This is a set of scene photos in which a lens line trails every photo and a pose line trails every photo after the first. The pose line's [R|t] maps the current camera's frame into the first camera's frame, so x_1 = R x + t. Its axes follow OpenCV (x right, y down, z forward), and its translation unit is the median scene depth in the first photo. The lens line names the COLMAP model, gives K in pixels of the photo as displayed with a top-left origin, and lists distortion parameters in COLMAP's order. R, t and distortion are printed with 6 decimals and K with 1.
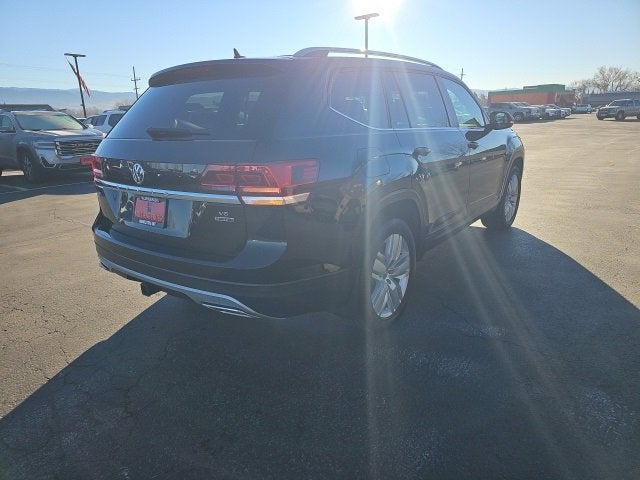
lens RADIAL K [[414.3, 0, 314.7], [0, 414.3, 246.6], [0, 0, 1]] dist [0.047938, -0.031388]
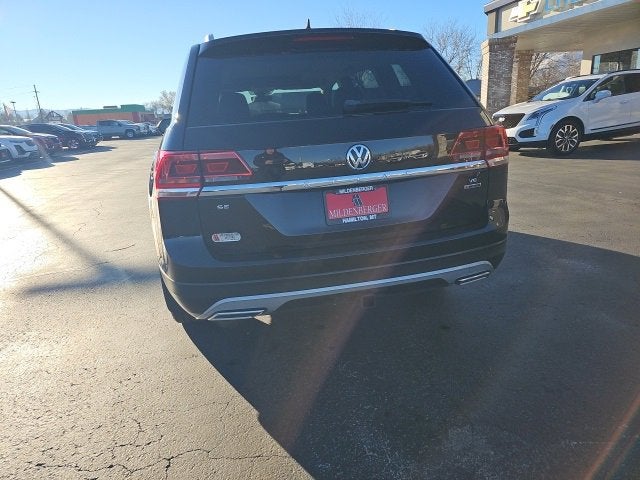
lens RADIAL K [[415.3, 0, 305.9], [0, 415.3, 246.2], [0, 0, 1]] dist [0.042386, -0.001029]
pose [[0.644392, -0.238602, 0.726518, -0.894534], [0.270421, 0.959788, 0.075360, -0.080237], [-0.715284, 0.147904, 0.683003, 0.446227]]
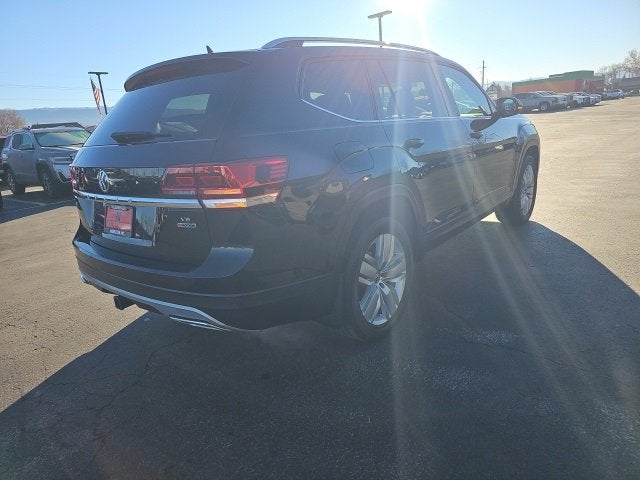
lens RADIAL K [[414.3, 0, 312.1], [0, 414.3, 247.1], [0, 0, 1]] dist [0.047938, -0.031388]
pose [[0.997195, -0.037898, -0.064551, 0.085565], [0.037535, 0.999272, -0.006825, -0.000553], [0.064763, 0.004383, 0.997891, 0.065840]]
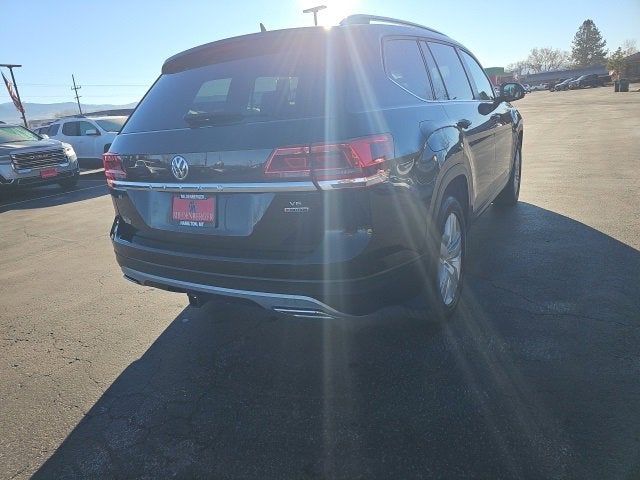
lens RADIAL K [[414.3, 0, 310.9], [0, 414.3, 243.0], [0, 0, 1]] dist [0.047938, -0.031388]
pose [[0.992350, -0.094155, 0.079857, -0.190155], [0.094139, 0.995551, 0.003973, 0.002124], [-0.079876, 0.003575, 0.996798, 0.093112]]
